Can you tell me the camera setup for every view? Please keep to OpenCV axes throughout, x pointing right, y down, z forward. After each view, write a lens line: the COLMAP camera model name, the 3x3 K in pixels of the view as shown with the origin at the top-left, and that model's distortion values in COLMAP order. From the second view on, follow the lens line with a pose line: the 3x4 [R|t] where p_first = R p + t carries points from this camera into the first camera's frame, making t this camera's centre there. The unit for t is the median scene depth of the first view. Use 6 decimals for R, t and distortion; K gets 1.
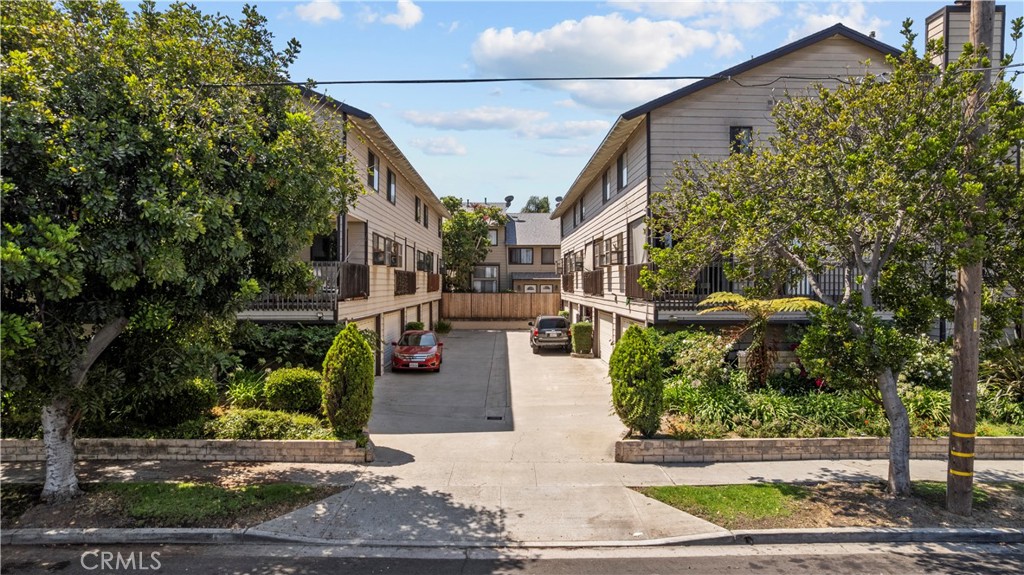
lens RADIAL K [[666.3, 0, 515.6], [0, 666.3, 281.5], [0, 0, 1]] dist [0.002505, 0.021000]
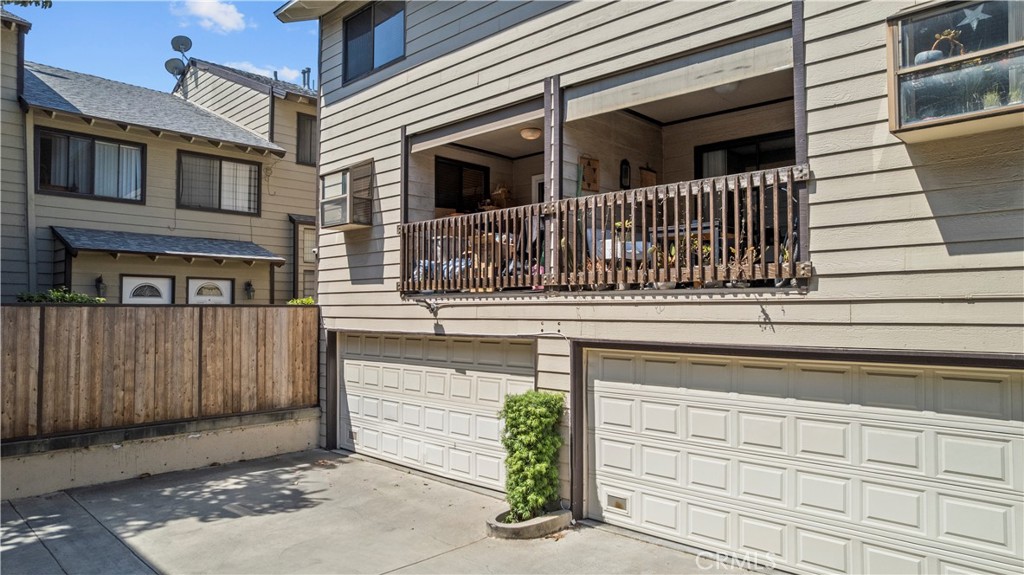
lens RADIAL K [[666.3, 0, 509.5], [0, 666.3, 287.3], [0, 0, 1]] dist [0.002505, 0.021000]
pose [[0.722911, 0.024959, 0.690490, -0.055617], [-0.011553, 0.999644, -0.024038, 0.014012], [-0.690844, 0.009400, 0.722943, 0.714311]]
